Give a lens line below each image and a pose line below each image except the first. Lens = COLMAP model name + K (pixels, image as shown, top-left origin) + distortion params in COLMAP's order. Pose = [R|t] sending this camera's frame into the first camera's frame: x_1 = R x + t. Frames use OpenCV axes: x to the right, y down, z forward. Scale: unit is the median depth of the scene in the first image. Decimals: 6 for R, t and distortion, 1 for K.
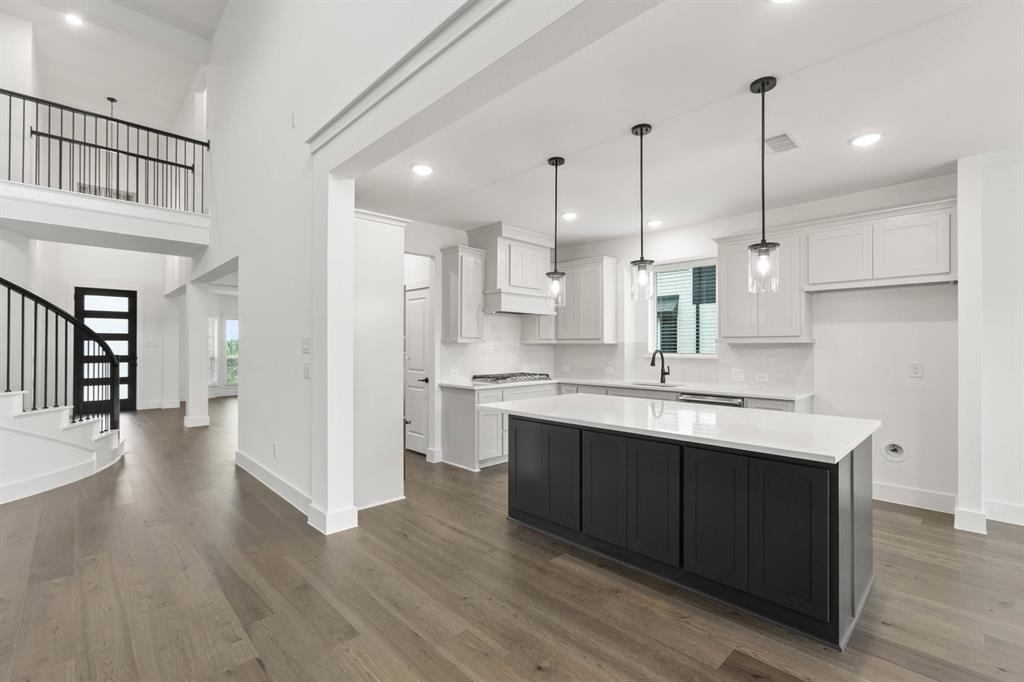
lens RADIAL K [[453.0, 0, 512.0], [0, 453.0, 341.0], [0, 0, 1]] dist [-0.050614, 0.037371]
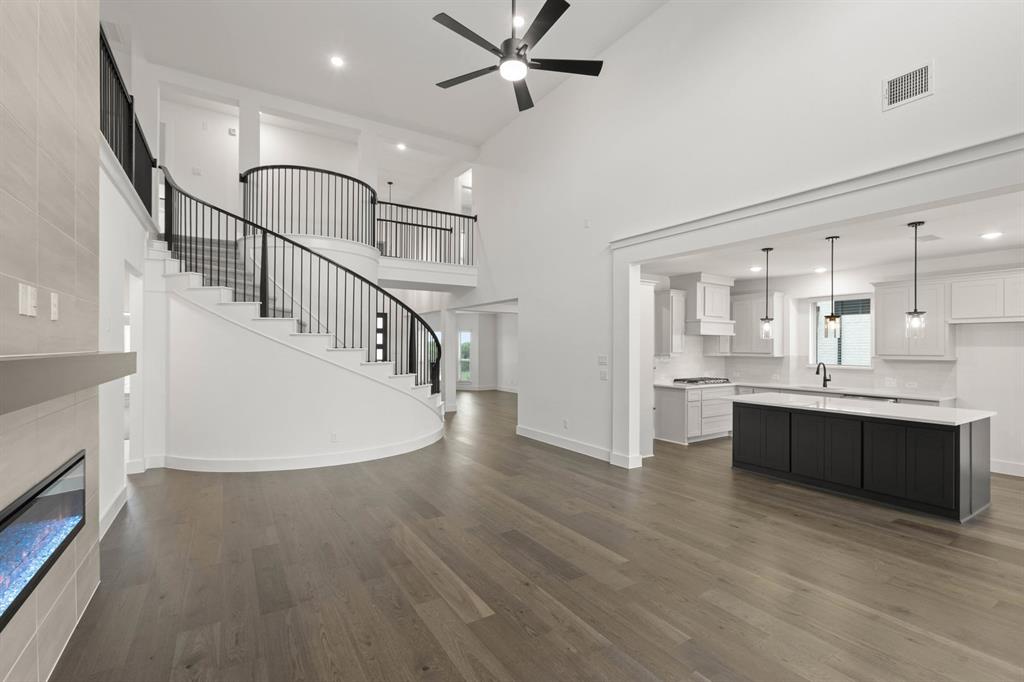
lens RADIAL K [[456.0, 0, 511.5], [0, 456.0, 344.3], [0, 0, 1]] dist [-0.028293, 0.014076]
pose [[0.977876, 0.001636, -0.209181, -0.304807], [-0.001034, 0.999995, 0.002990, -0.038476], [0.209184, -0.002707, 0.977872, -0.522318]]
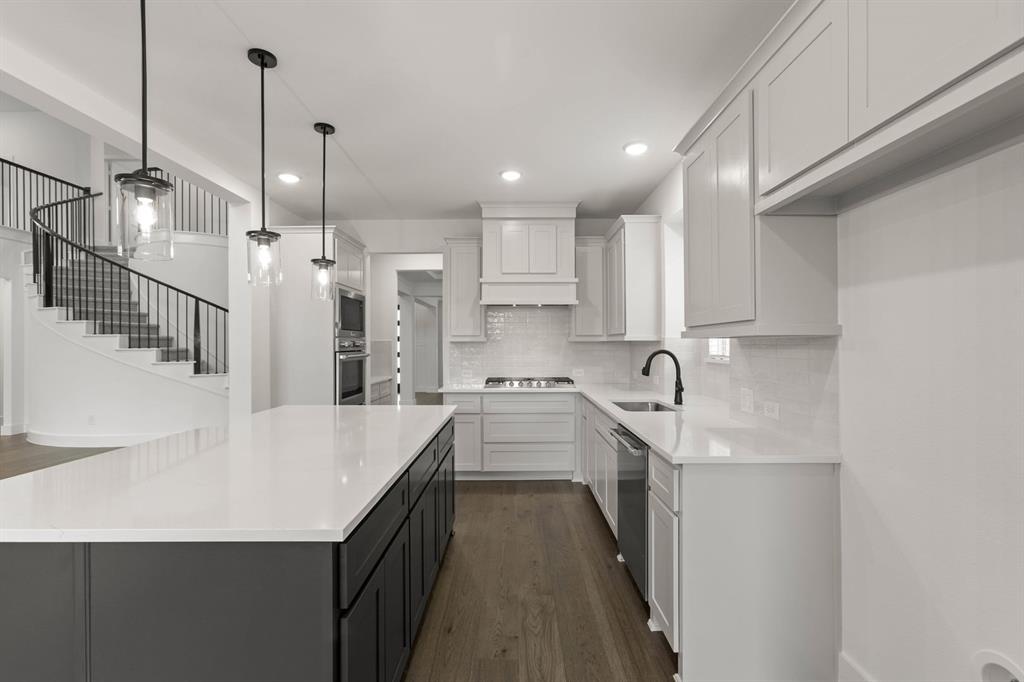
lens RADIAL K [[456.0, 0, 511.5], [0, 456.0, 344.3], [0, 0, 1]] dist [-0.028293, 0.014076]
pose [[0.710608, -0.004465, -0.703574, 0.626371], [0.009842, 0.999945, 0.003595, 0.007328], [0.703520, -0.009479, 0.710612, 0.418410]]
